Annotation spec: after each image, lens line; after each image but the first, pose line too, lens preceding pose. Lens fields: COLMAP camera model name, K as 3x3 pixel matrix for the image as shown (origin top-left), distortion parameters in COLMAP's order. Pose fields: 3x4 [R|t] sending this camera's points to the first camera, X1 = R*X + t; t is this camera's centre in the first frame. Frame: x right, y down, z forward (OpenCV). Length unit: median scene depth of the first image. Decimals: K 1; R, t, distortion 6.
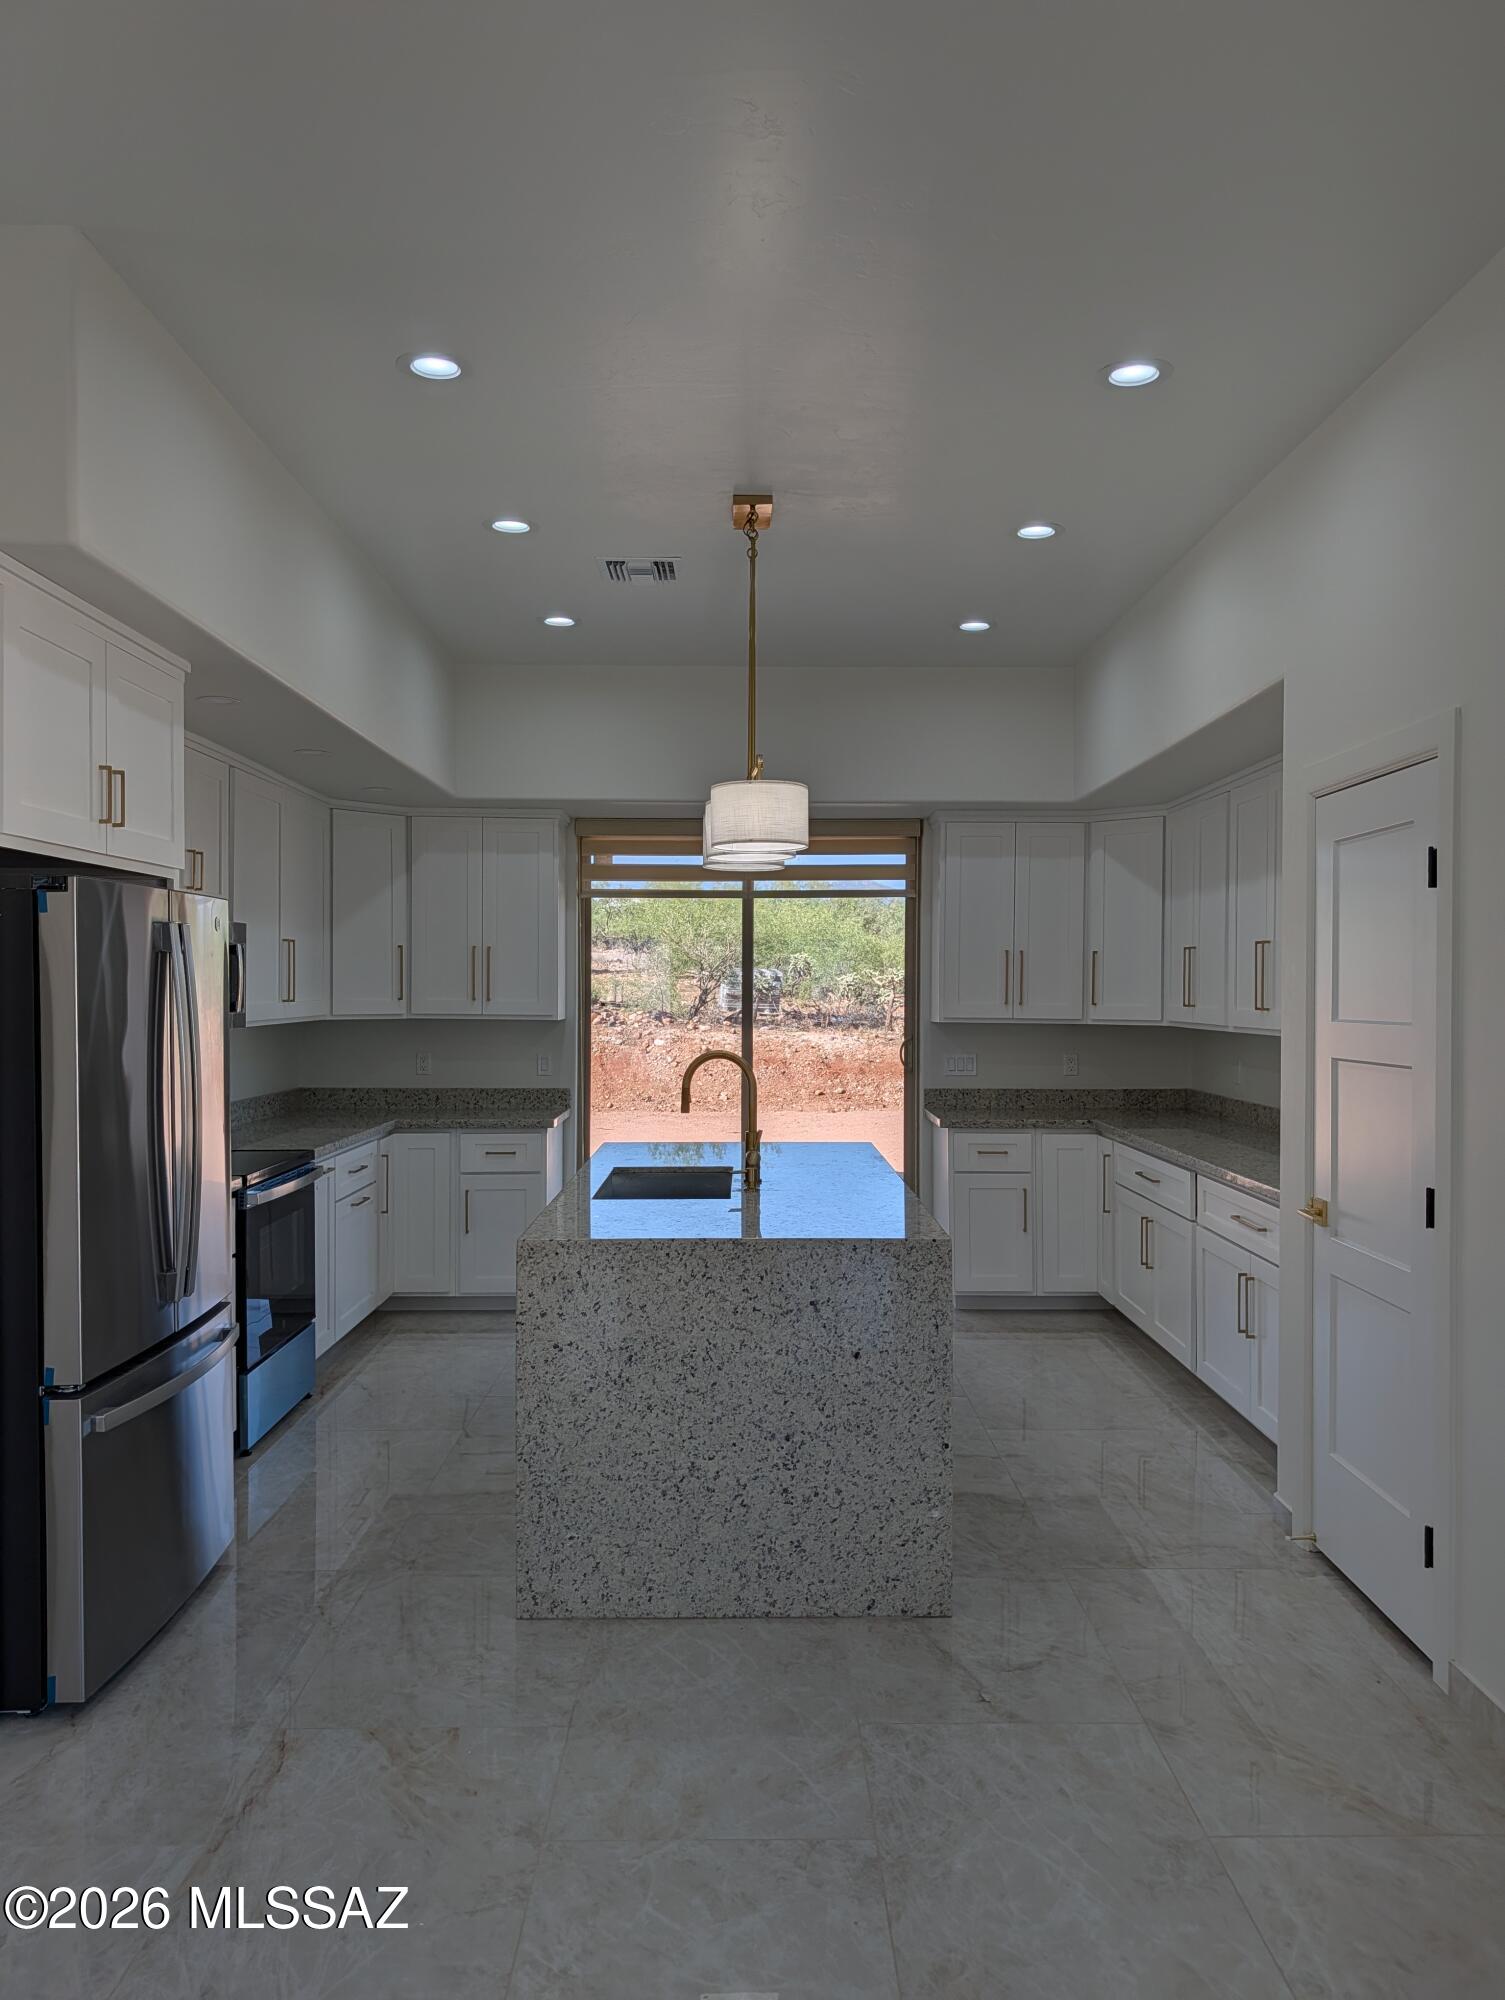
lens RADIAL K [[1439.8, 0, 768.3], [0, 1439.8, 1001.6], [0, 0, 1]] dist [0.028493, -0.023232]
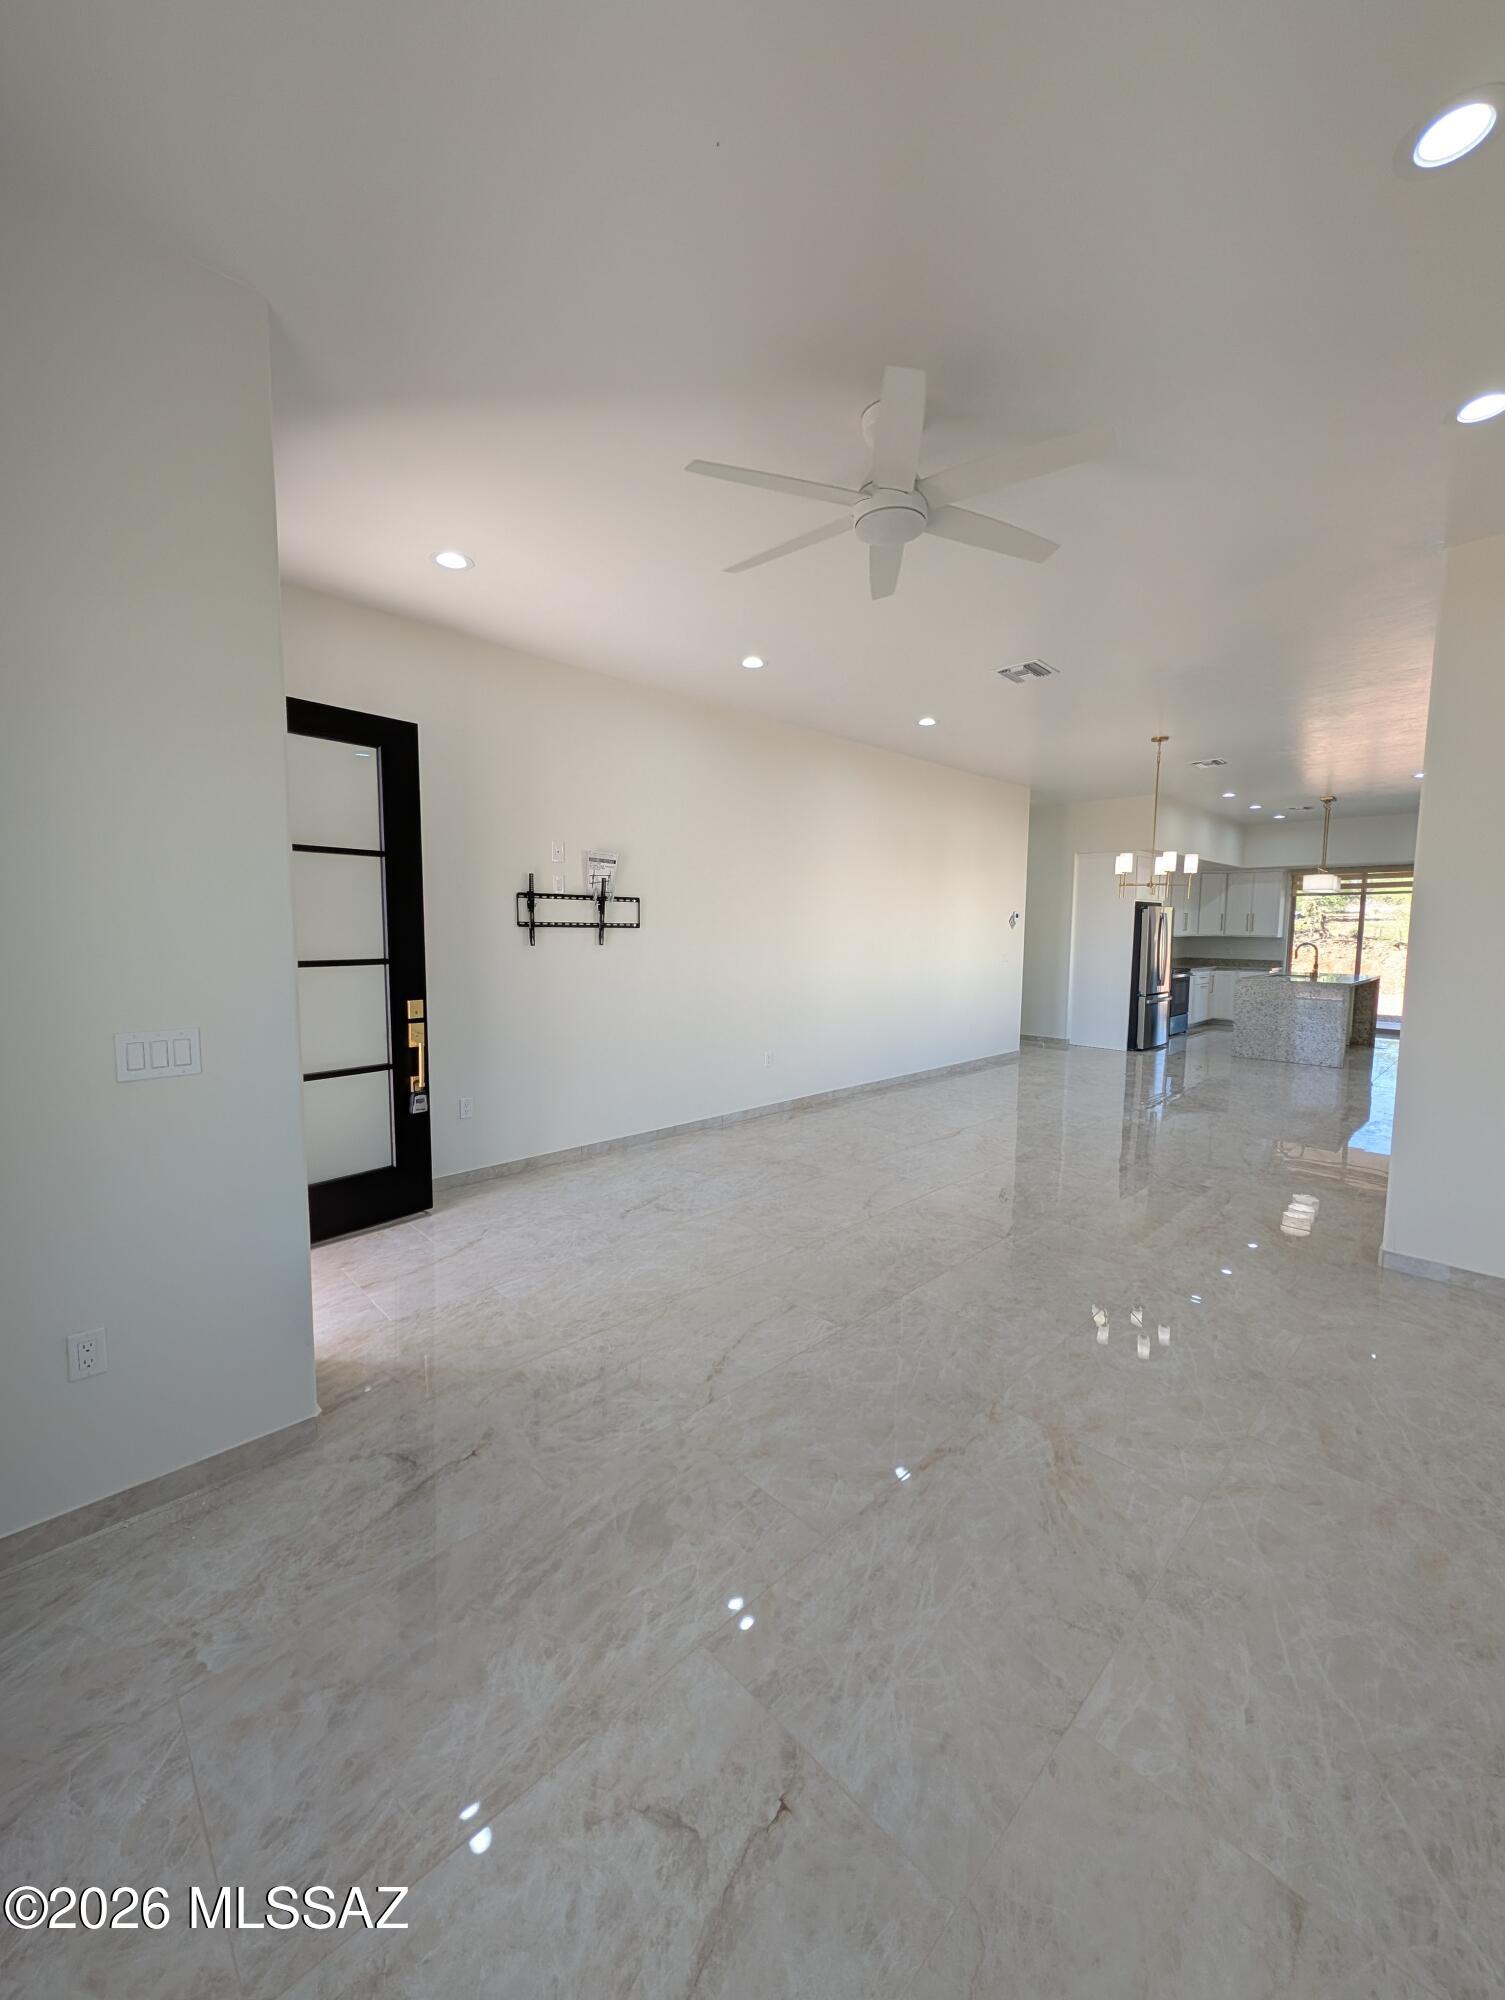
lens RADIAL K [[769.1, 0, 754.6], [0, 769.1, 993.1], [0, 0, 1]] dist [0.003745, 0.000039]
pose [[0.682078, 0.063652, -0.728504, 0.415250], [-0.010602, 0.996961, 0.077183, 0.022528], [0.731202, -0.044921, 0.680680, -1.321842]]
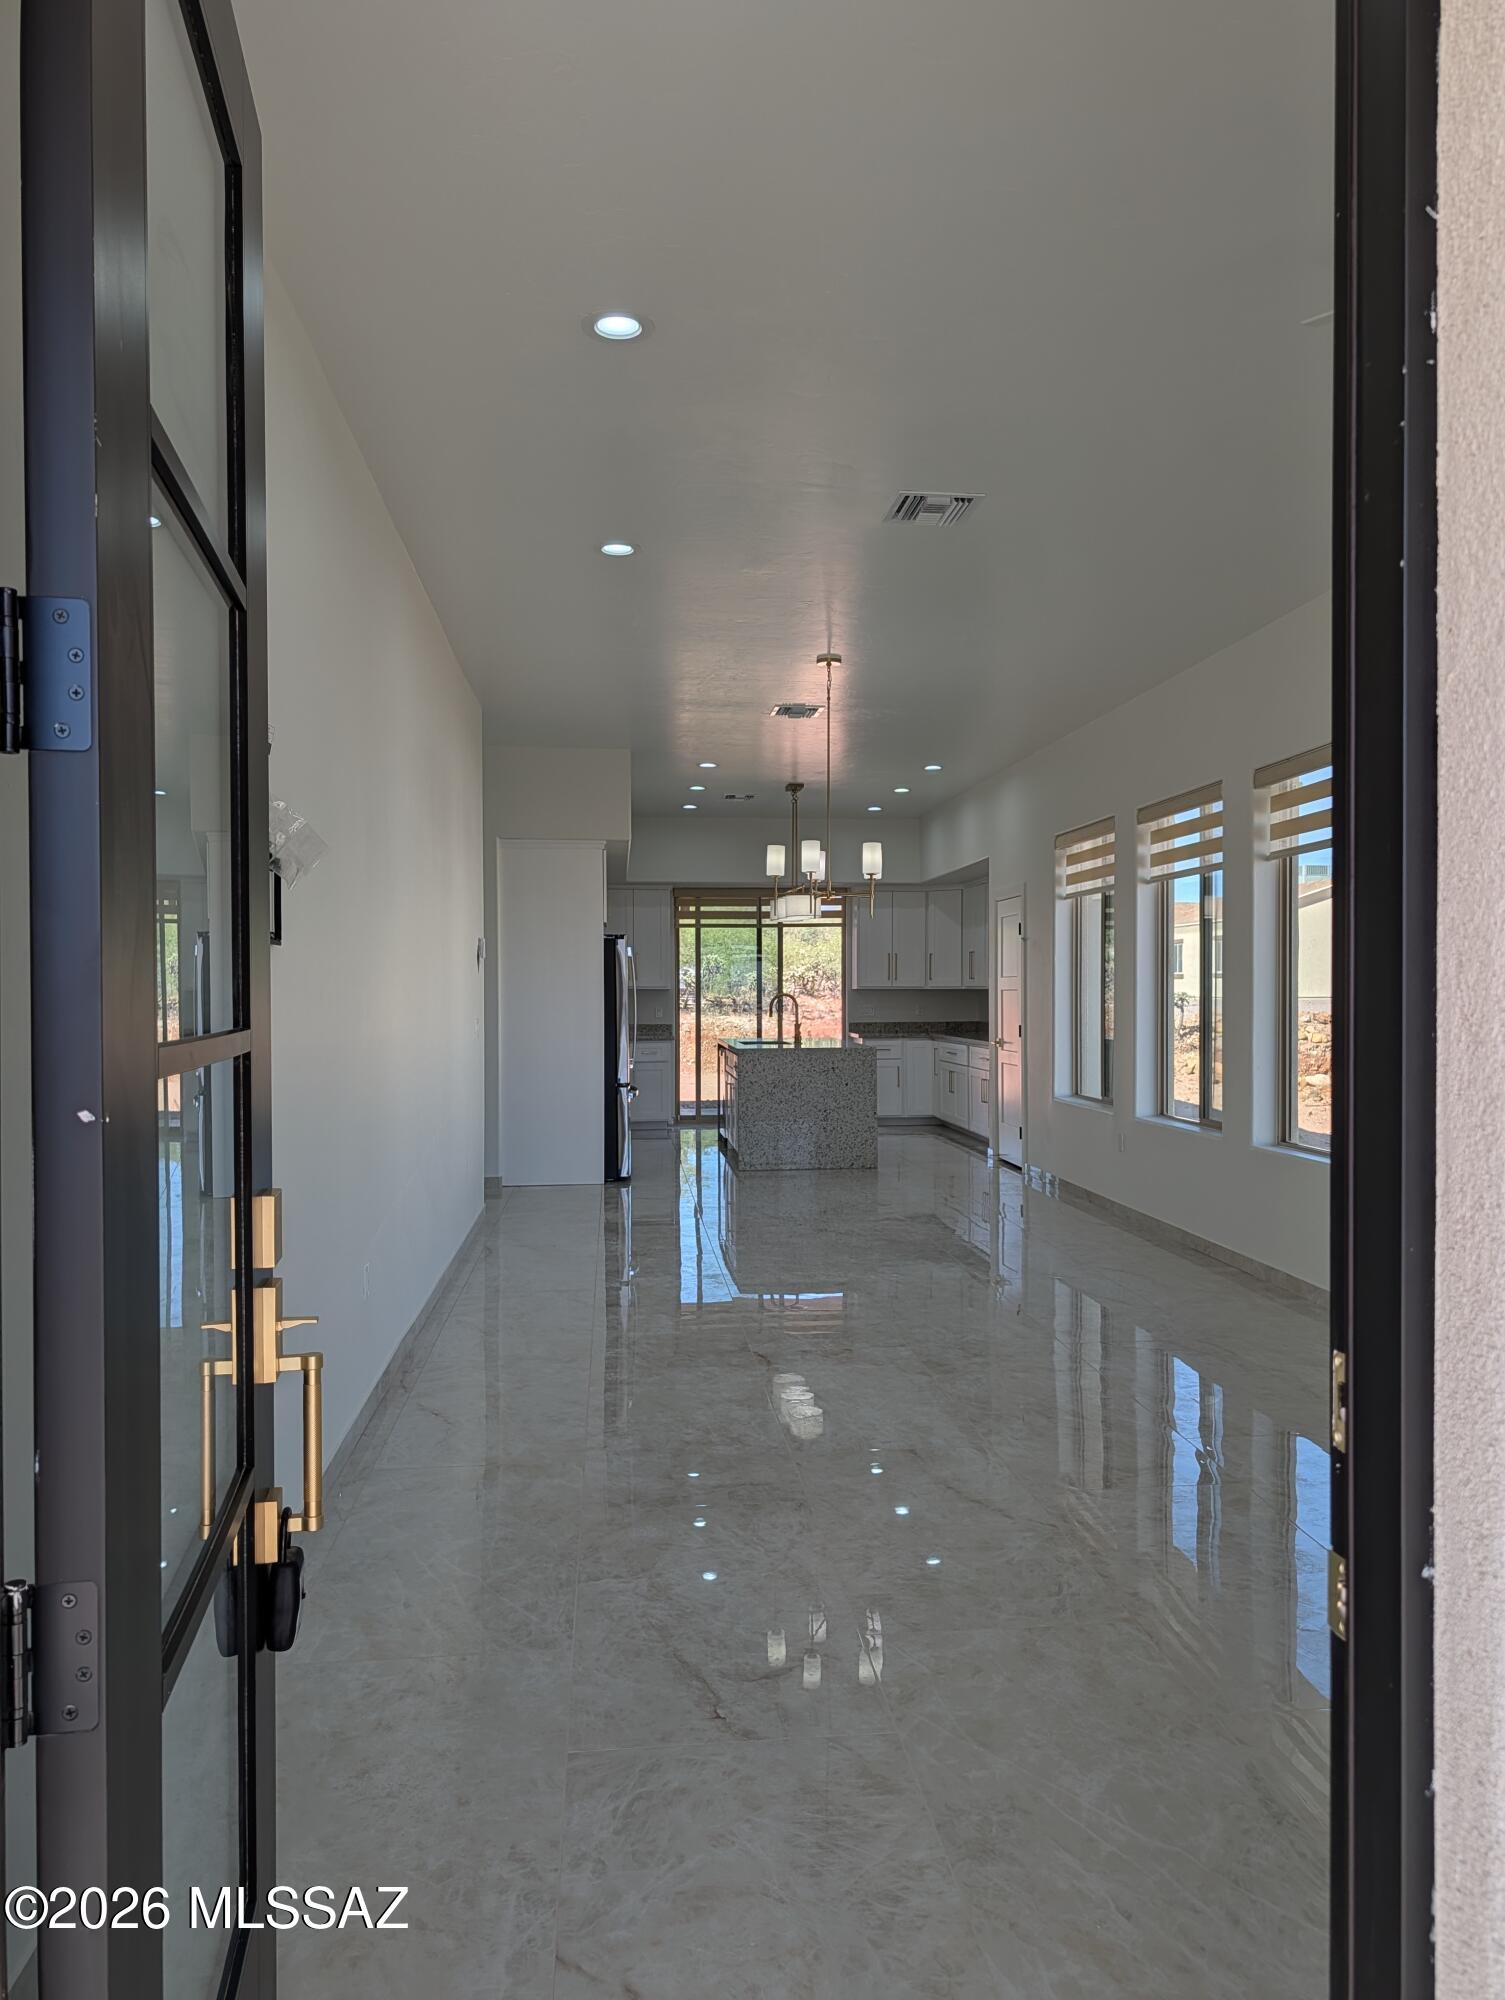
lens RADIAL K [[1439.8, 0, 759.4], [0, 1439.8, 1012.0], [0, 0, 1]] dist [0.028493, -0.023232]
pose [[0.996536, -0.009868, 0.082571, -0.259997], [0.009307, 0.999931, 0.007170, 0.043545], [-0.082636, -0.006377, 0.996559, -1.421091]]
